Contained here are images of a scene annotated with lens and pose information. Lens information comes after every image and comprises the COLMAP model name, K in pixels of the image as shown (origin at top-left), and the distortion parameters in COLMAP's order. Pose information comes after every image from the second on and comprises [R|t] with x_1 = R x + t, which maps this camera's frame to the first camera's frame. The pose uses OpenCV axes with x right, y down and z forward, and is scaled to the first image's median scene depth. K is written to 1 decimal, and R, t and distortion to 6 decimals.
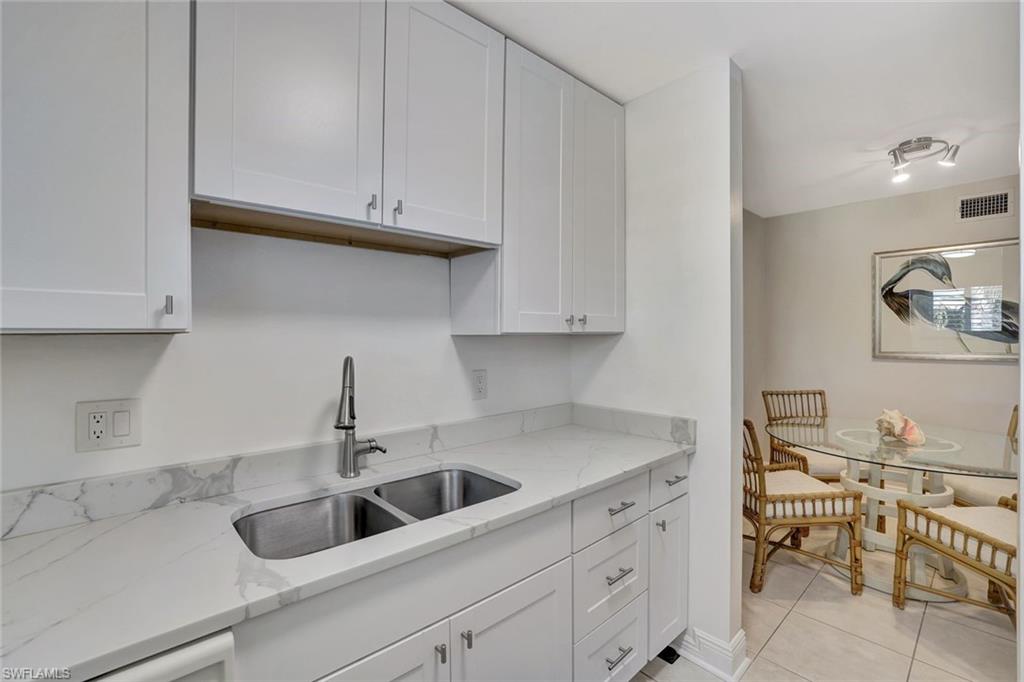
lens RADIAL K [[437.3, 0, 509.8], [0, 437.3, 339.7], [0, 0, 1]] dist [-0.031798, 0.000365]
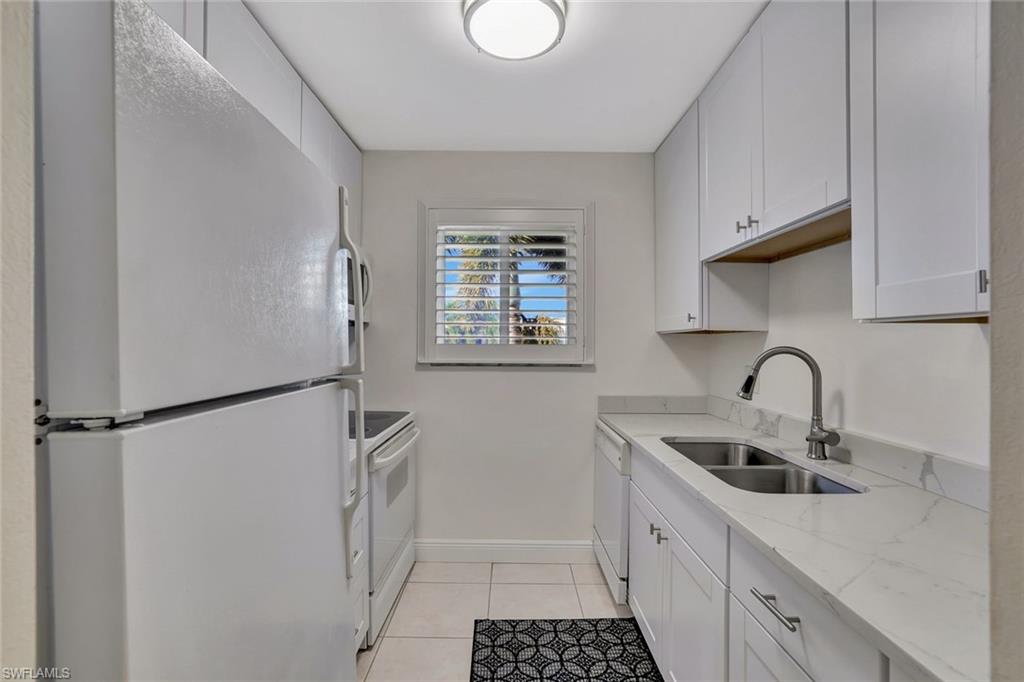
lens RADIAL K [[437.3, 0, 509.8], [0, 437.3, 339.7], [0, 0, 1]] dist [-0.031798, 0.000365]
pose [[-0.666404, -0.000305, -0.745591, 0.990531], [0.001505, 0.999997, -0.001754, 0.011160], [0.745589, -0.002290, -0.666402, 1.163104]]
